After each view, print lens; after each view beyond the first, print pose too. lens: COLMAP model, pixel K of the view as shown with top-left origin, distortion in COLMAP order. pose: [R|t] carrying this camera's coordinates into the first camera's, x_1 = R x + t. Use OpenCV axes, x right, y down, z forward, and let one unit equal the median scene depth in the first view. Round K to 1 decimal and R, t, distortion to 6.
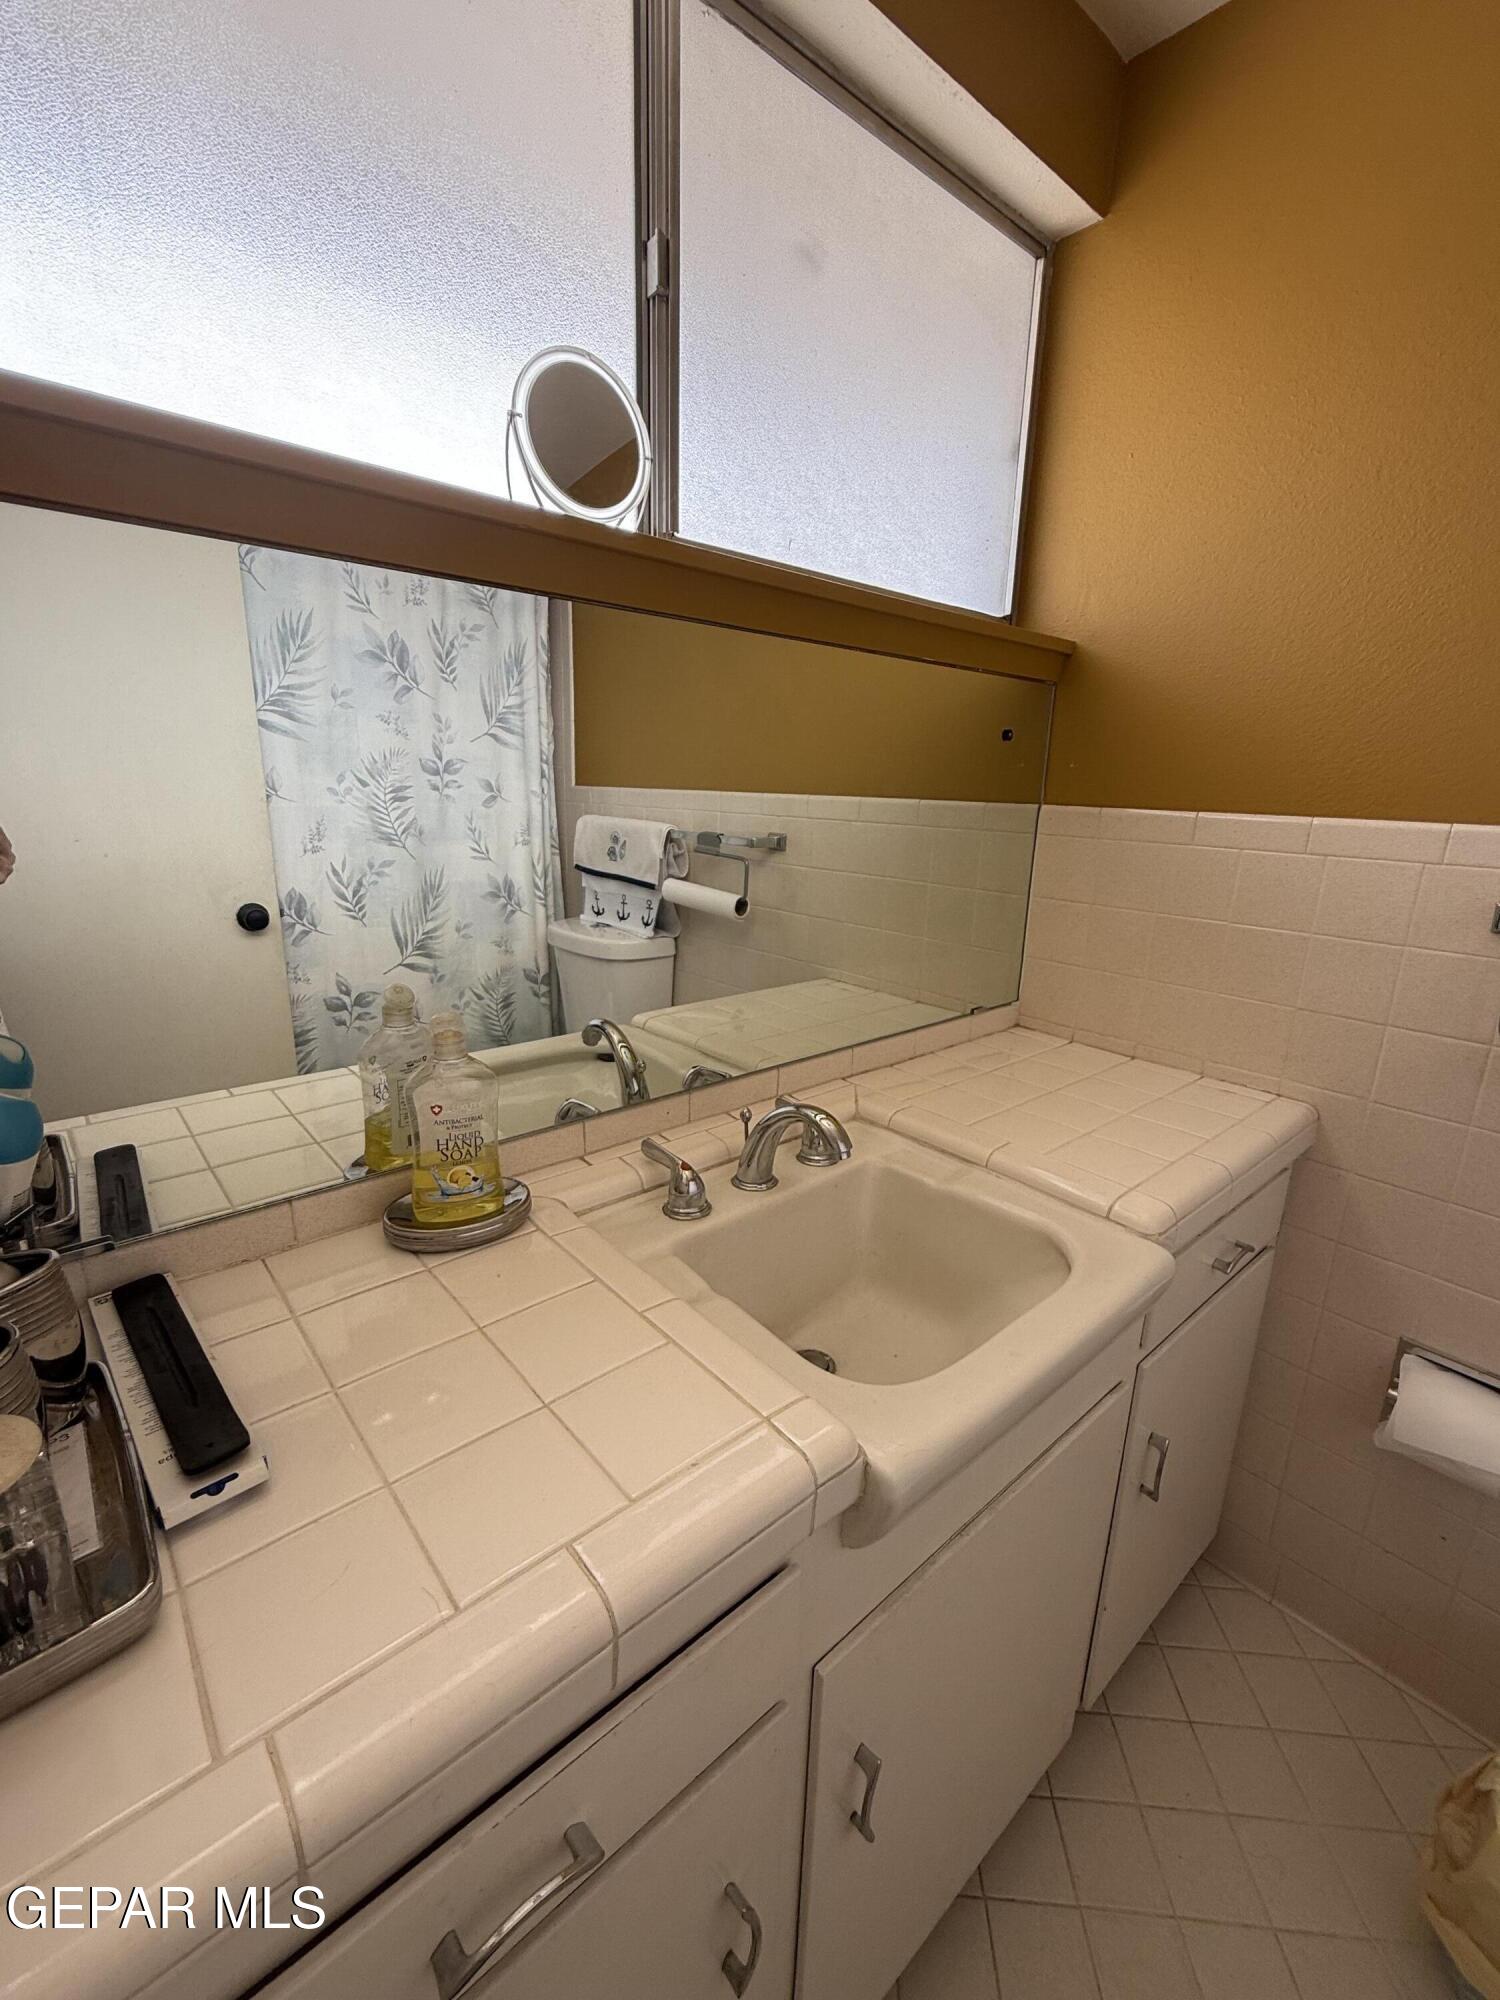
lens RADIAL K [[838.2, 0, 744.5], [0, 838.2, 1005.6], [0, 0, 1]] dist [-0.000788, 0.000516]
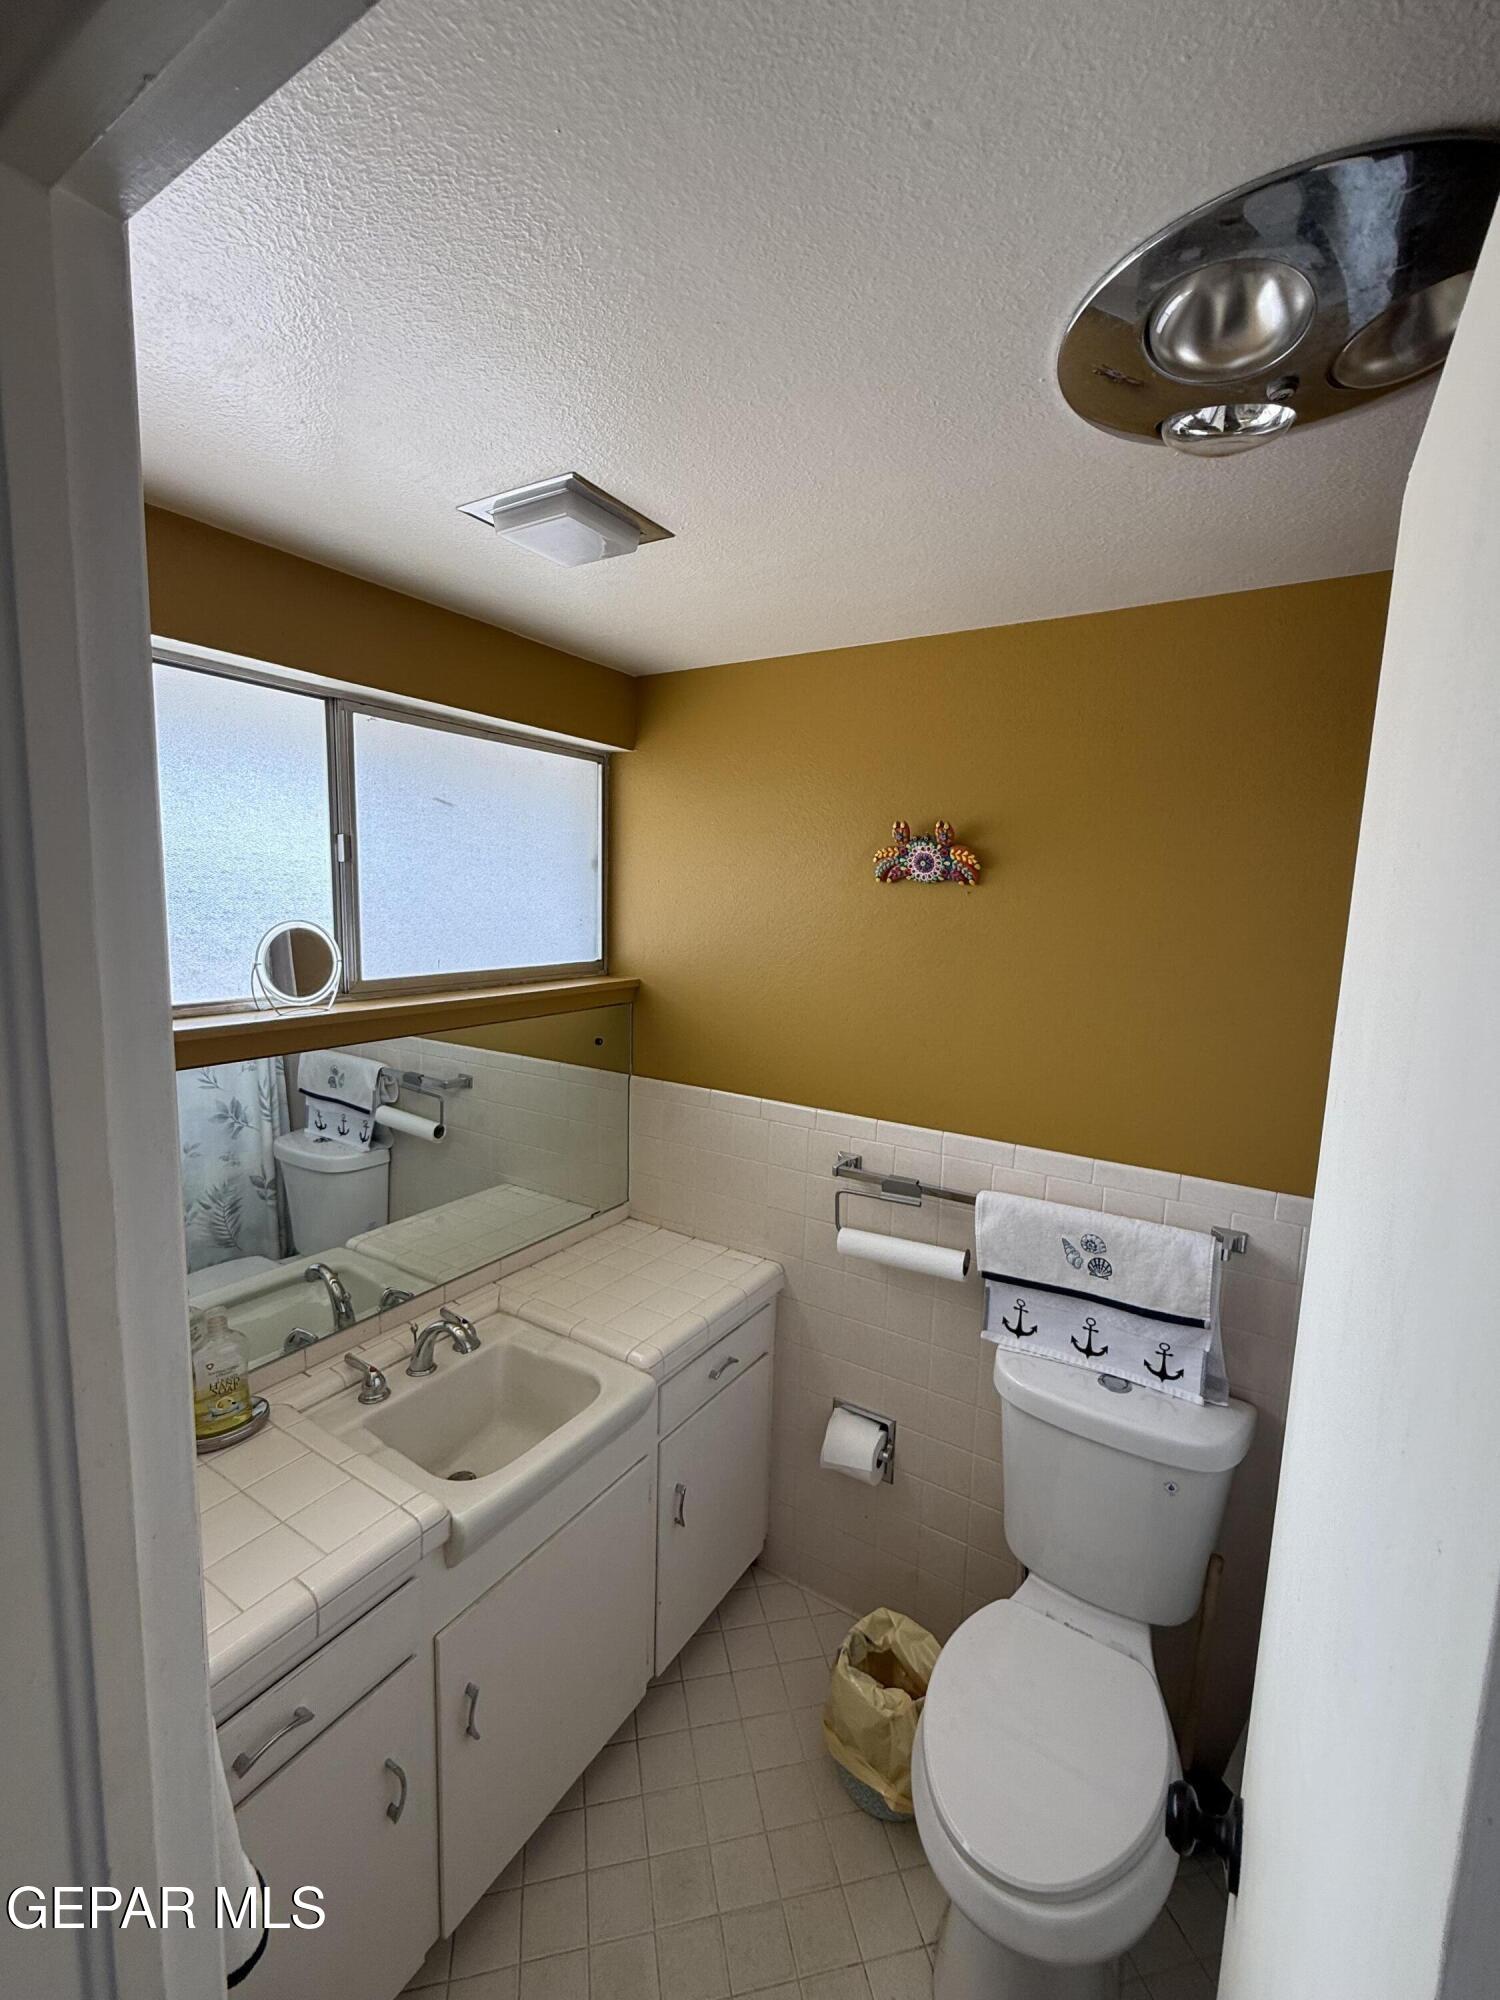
lens RADIAL K [[838.2, 0, 744.0], [0, 838.2, 1003.2], [0, 0, 1]] dist [-0.000788, 0.000516]
pose [[0.958241, -0.037421, 0.283503, 0.158947], [0.072446, 0.990826, -0.114083, -0.236166], [-0.276633, 0.129857, 0.952161, -0.729746]]
